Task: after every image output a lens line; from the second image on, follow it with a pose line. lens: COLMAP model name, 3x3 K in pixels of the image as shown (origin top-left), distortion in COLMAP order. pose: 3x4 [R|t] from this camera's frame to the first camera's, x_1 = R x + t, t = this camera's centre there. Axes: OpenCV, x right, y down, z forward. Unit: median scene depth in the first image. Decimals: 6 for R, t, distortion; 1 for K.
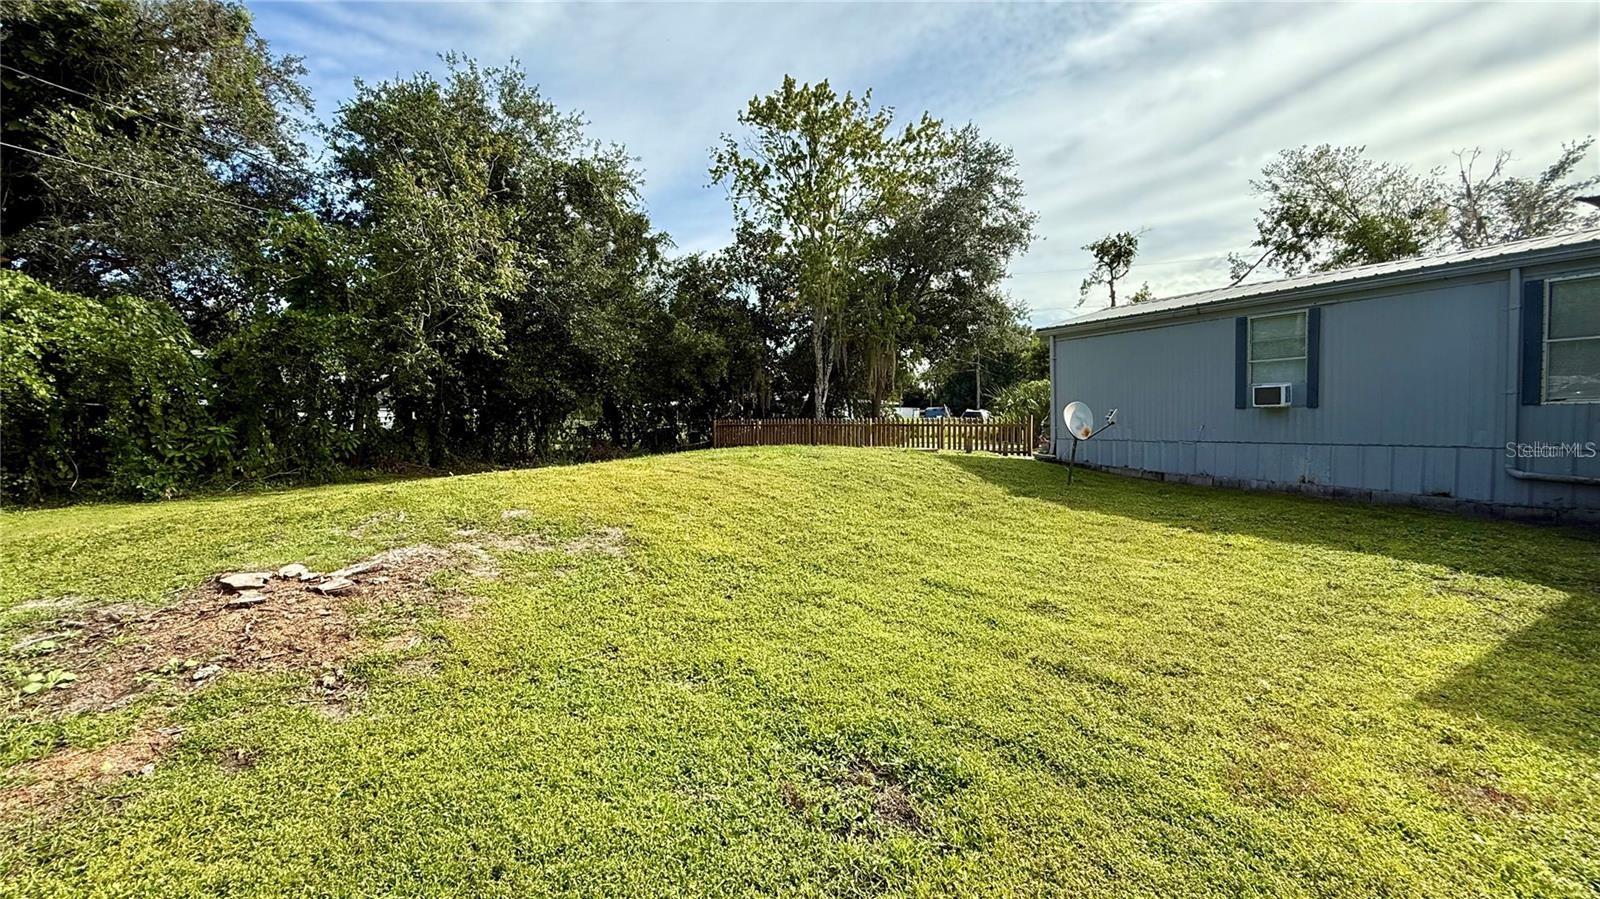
lens RADIAL K [[640.9, 0, 797.1], [0, 640.9, 447.1], [0, 0, 1]] dist [0.000007, 0.000596]
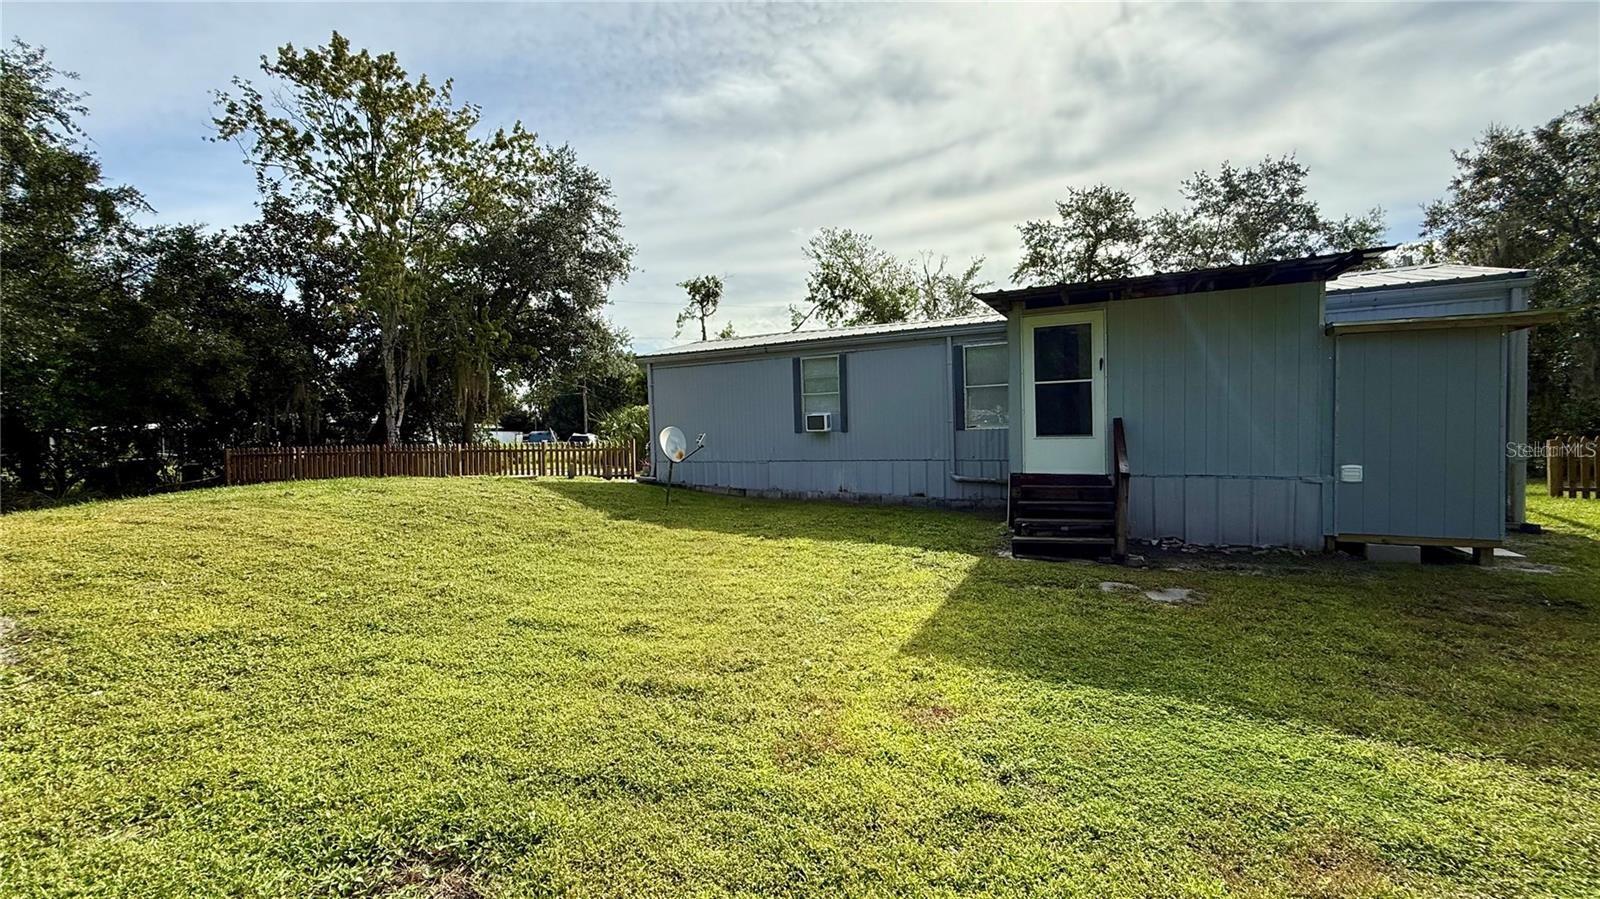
lens RADIAL K [[638.8, 0, 800.0], [0, 638.8, 449.5], [0, 0, 1]] dist [0.001902, -0.000082]
pose [[0.828517, -0.016773, 0.559712, 0.011108], [0.034968, 0.999150, -0.021819, -0.001334], [-0.558871, 0.037649, 0.828400, -0.001140]]
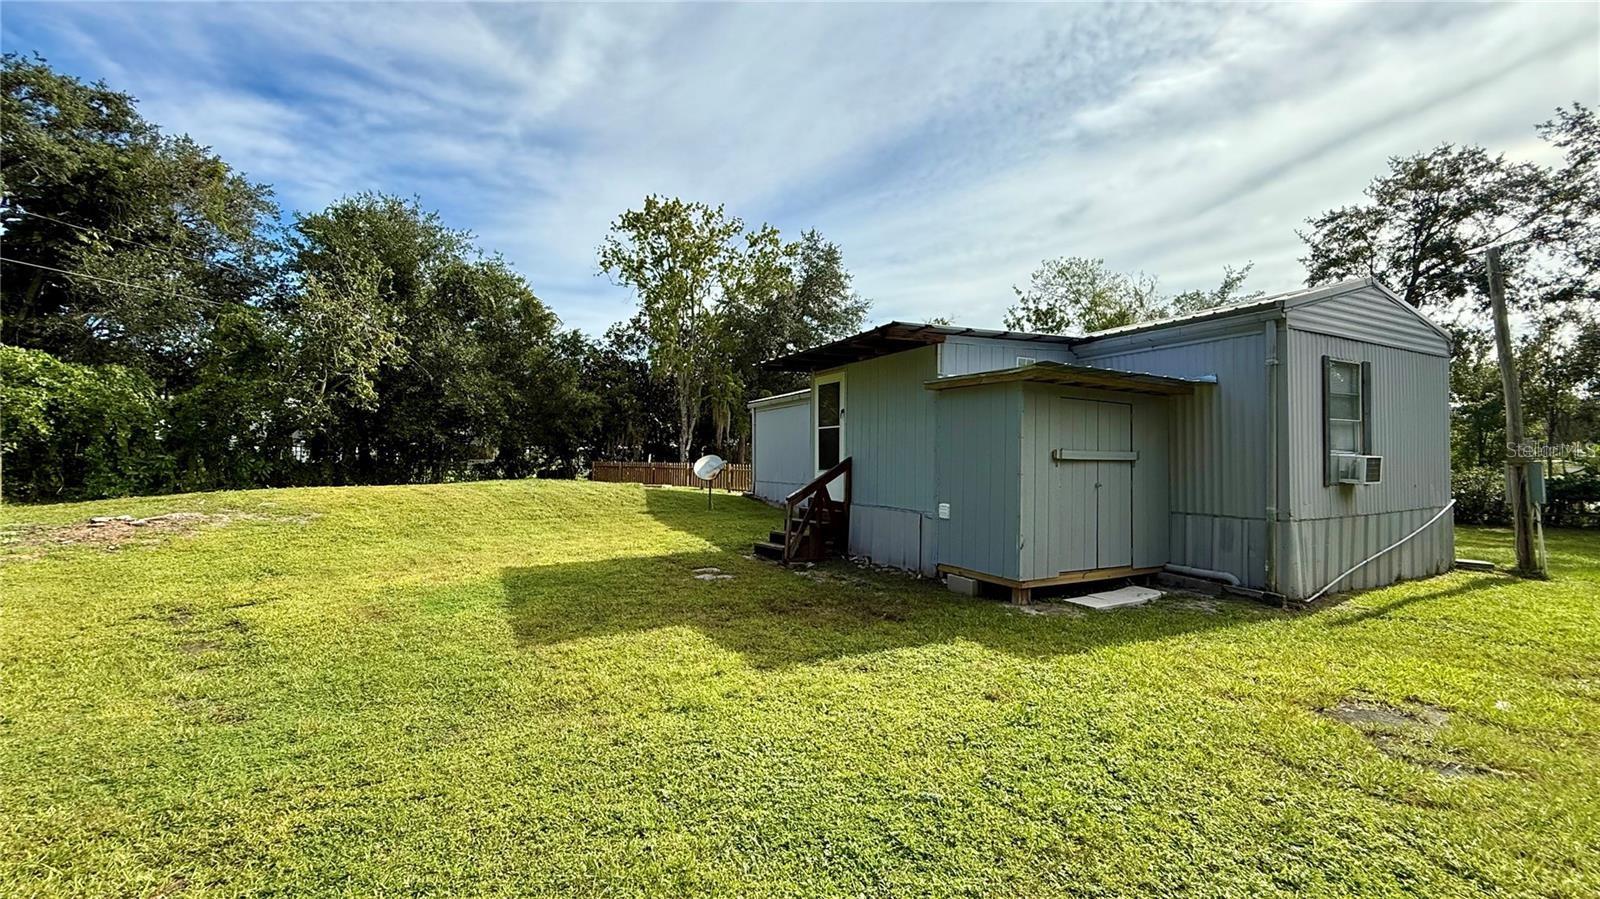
lens RADIAL K [[655.1, 0, 830.9], [0, 655.1, 450.7], [0, 0, 1]] dist [-0.003480, -0.000547]
pose [[0.999551, 0.027144, -0.012687, 0.480398], [-0.027904, 0.997547, -0.064191, 0.008152], [0.010914, 0.064517, 0.997857, -0.353898]]
